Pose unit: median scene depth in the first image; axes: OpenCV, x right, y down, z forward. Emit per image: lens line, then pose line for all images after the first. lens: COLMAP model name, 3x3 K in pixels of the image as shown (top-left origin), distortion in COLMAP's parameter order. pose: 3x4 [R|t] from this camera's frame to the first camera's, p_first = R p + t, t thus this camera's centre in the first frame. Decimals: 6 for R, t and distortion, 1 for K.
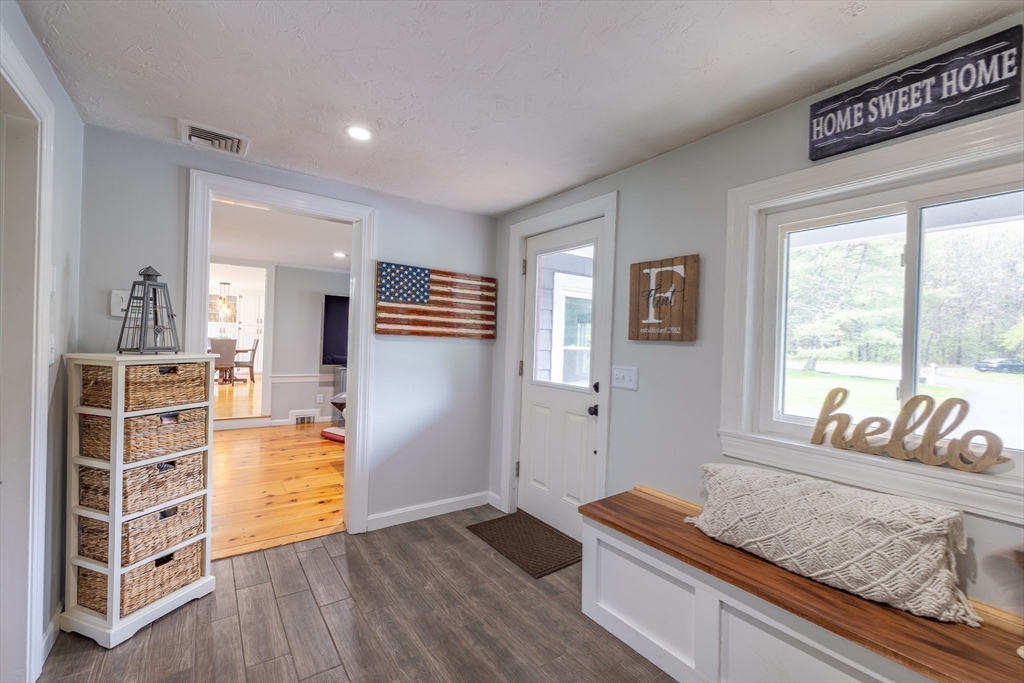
lens RADIAL K [[427.4, 0, 504.9], [0, 427.4, 341.8], [0, 0, 1]] dist [-0.001351, -0.000057]
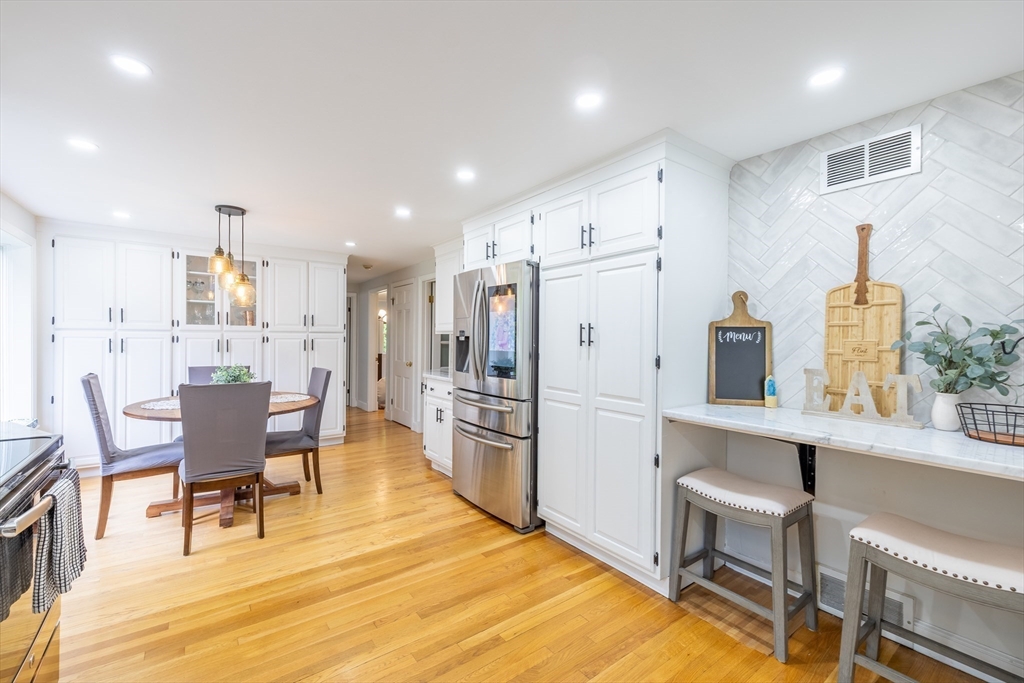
lens RADIAL K [[427.4, 0, 504.9], [0, 427.4, 341.8], [0, 0, 1]] dist [-0.001351, -0.000057]
pose [[0.999648, -0.022753, 0.013639, -0.429896], [0.022700, 0.999734, 0.004054, -0.027643], [-0.013728, -0.003743, 0.999899, 0.635467]]
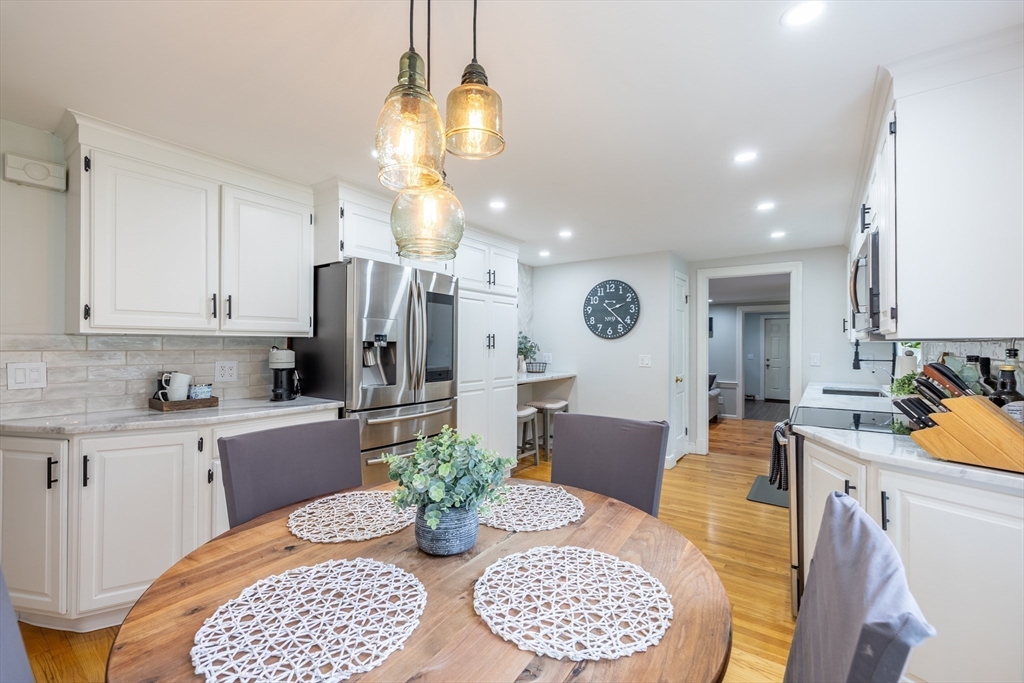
lens RADIAL K [[435.1, 0, 512.0], [0, 435.1, 341.5], [0, 0, 1]] dist [0.013328, 0.000087]
pose [[-0.311400, -0.029996, 0.949805, -0.749050], [-0.012376, 0.999545, 0.027509, -0.040210], [-0.950198, -0.003189, -0.311630, 0.981345]]
